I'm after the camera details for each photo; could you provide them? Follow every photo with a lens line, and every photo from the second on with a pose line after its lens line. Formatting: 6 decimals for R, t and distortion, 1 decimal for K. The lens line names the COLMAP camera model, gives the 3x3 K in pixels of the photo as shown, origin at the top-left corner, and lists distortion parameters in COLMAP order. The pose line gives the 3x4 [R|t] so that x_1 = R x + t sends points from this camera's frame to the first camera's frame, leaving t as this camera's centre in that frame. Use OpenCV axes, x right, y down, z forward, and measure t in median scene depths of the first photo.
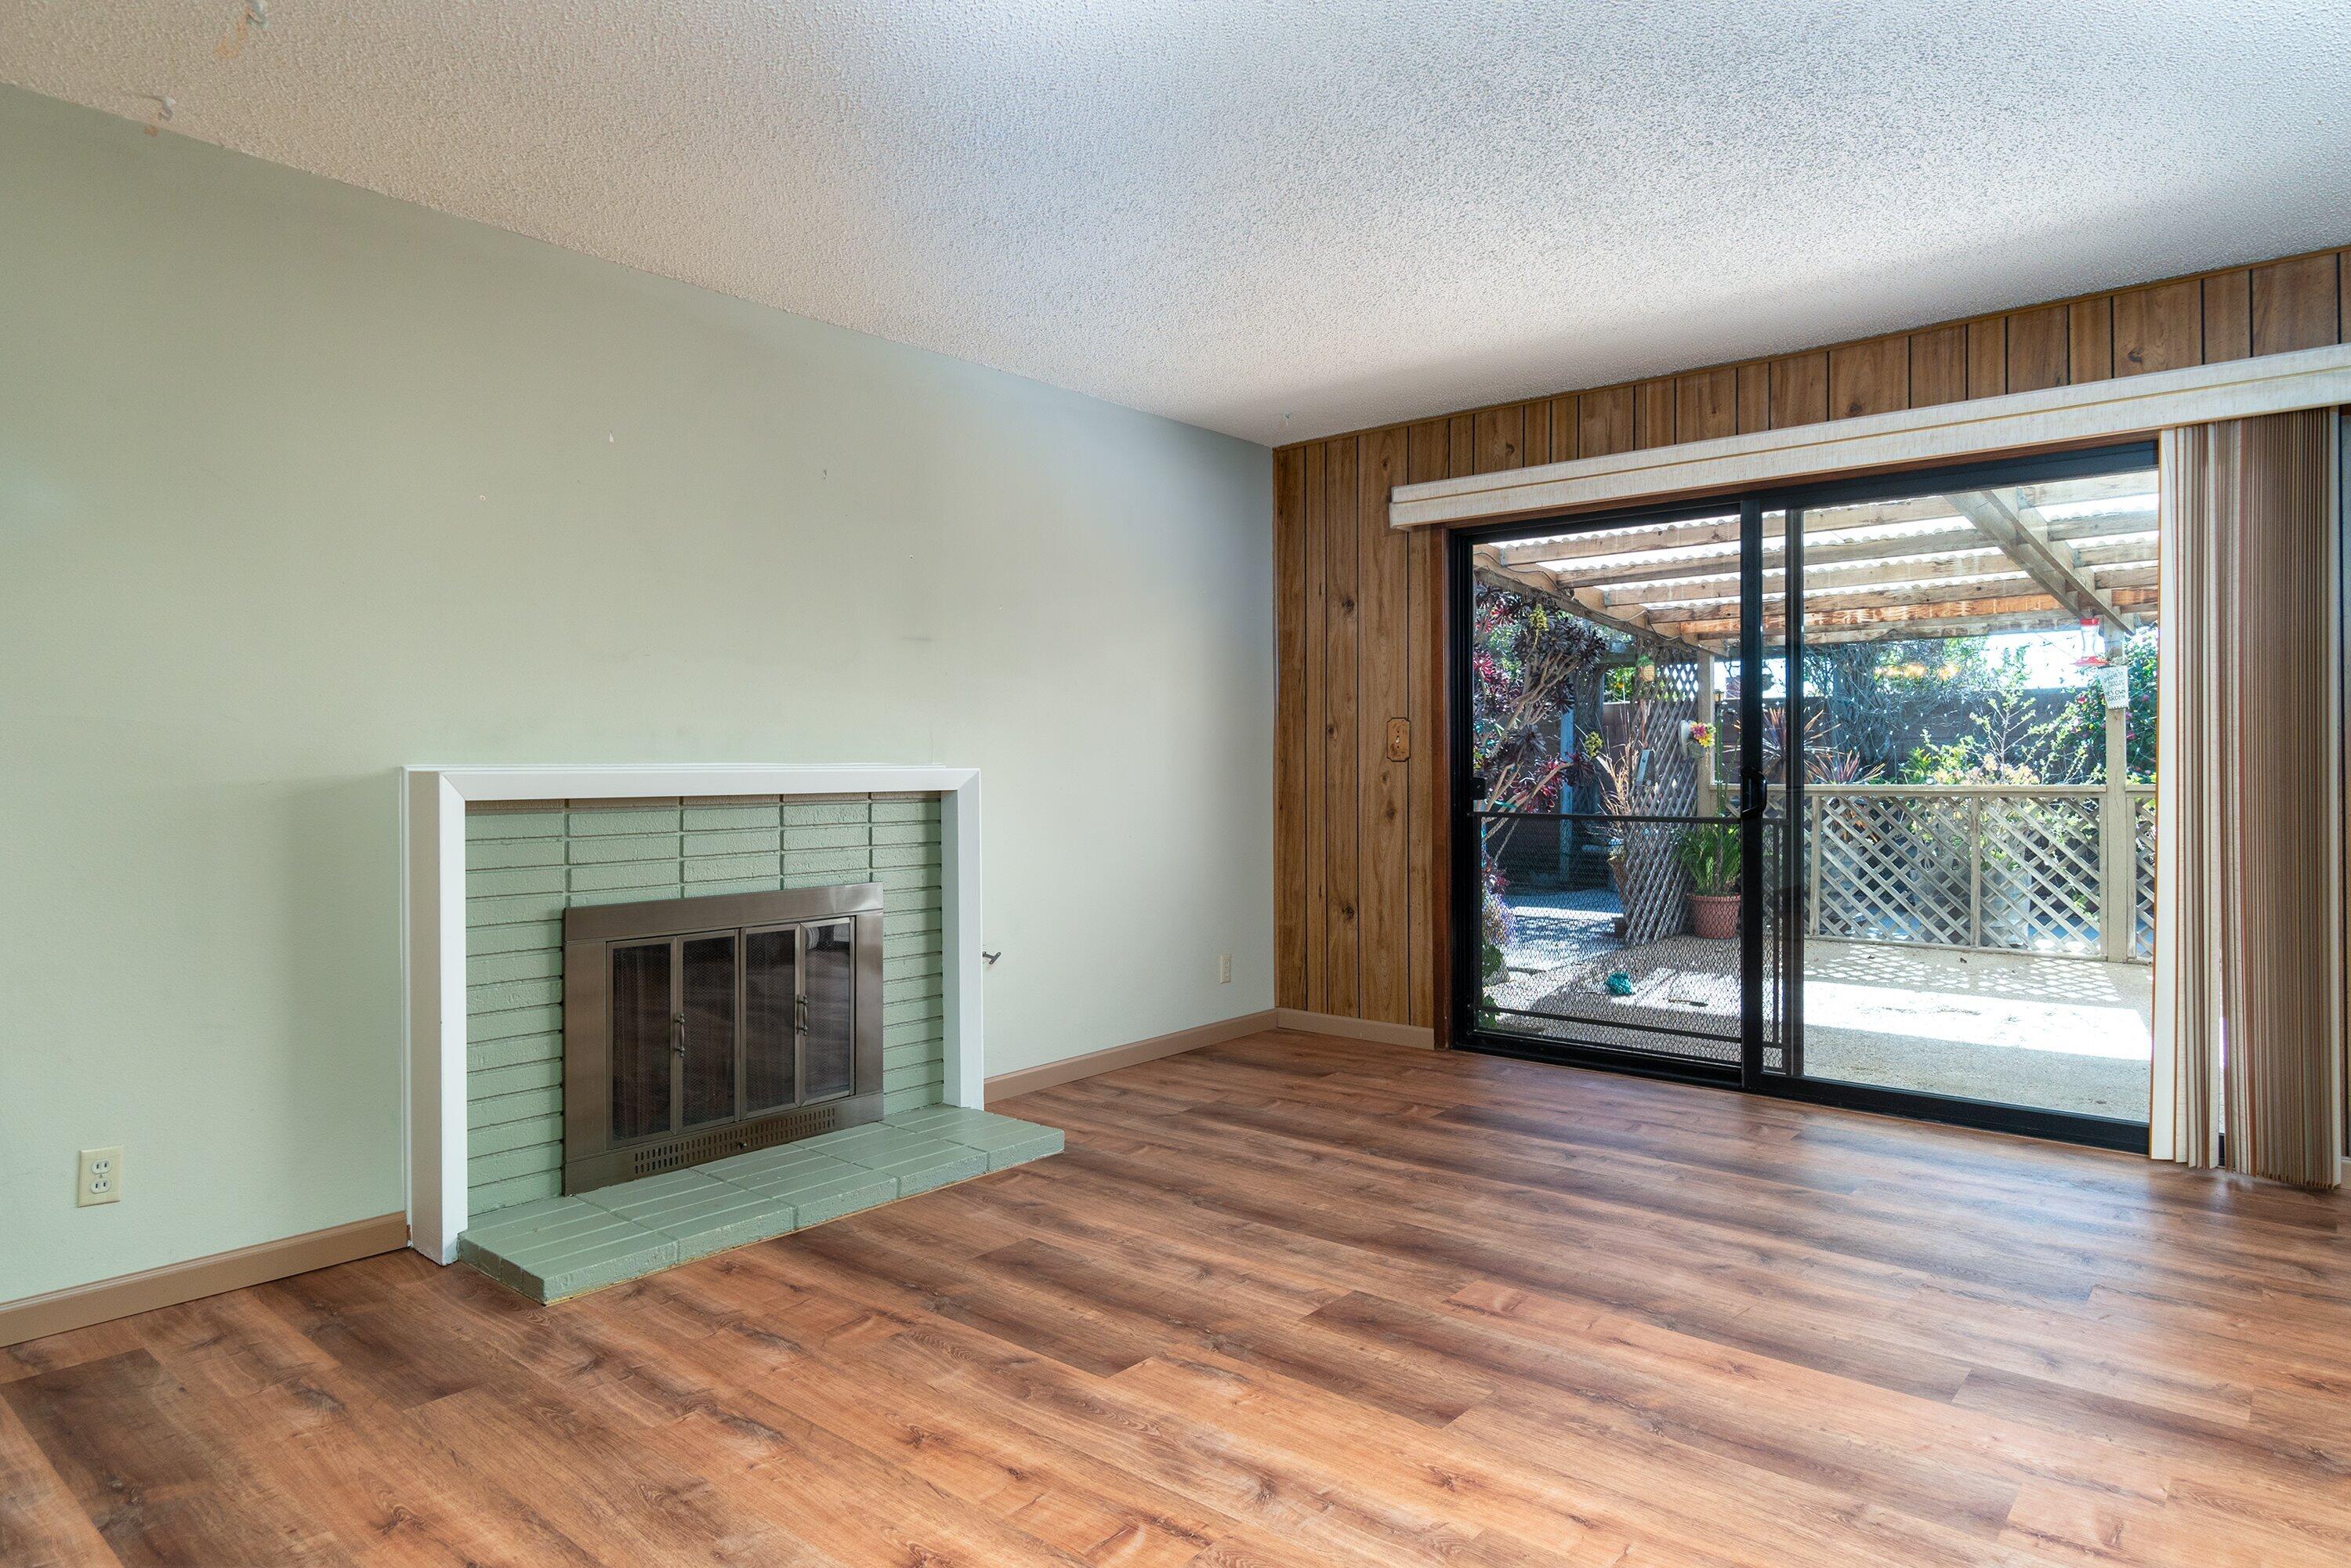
lens RADIAL K [[1388.8, 0, 1170.3], [0, 1388.8, 776.2], [0, 0, 1]] dist [0.002885, 0.000235]
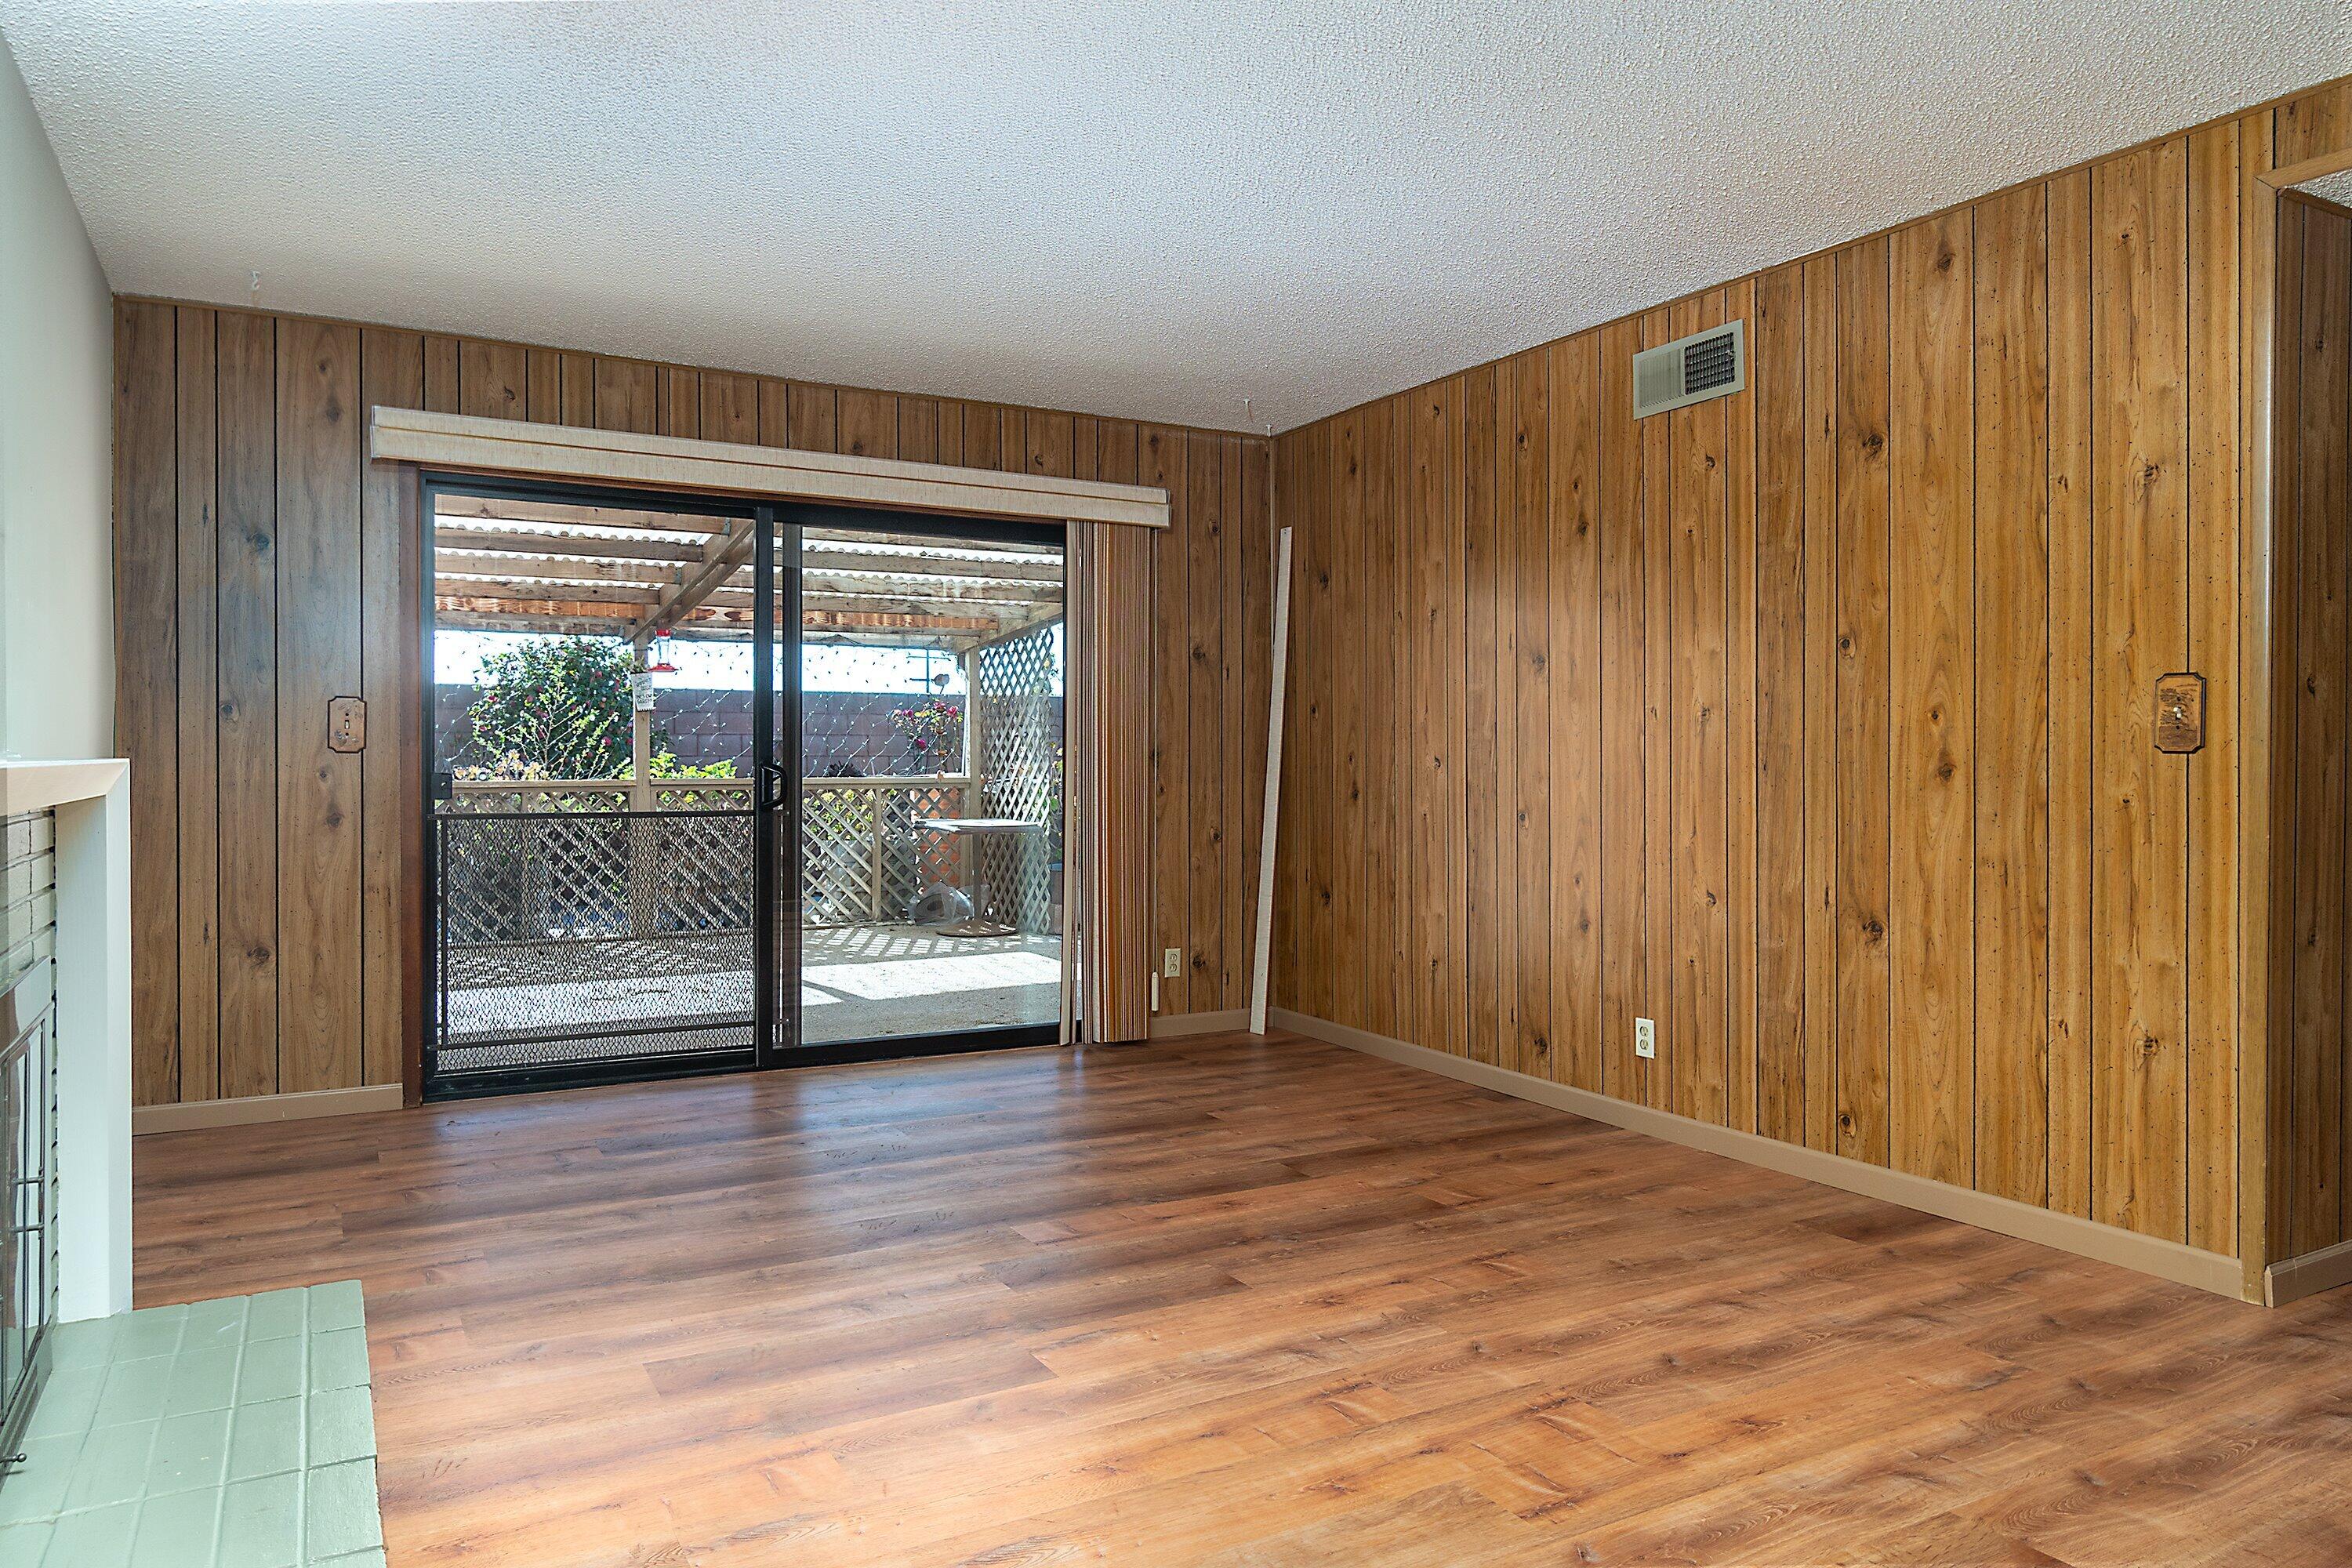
lens RADIAL K [[1567.9, 0, 1176.0], [0, 1567.9, 784.0], [0, 0, 1]] dist [-0.000440, 0.002255]
pose [[0.327953, -0.009734, 0.944644, -0.605550], [0.003389, 0.999953, 0.009128, 0.000510], [-0.944688, 0.000208, 0.327971, 0.313968]]
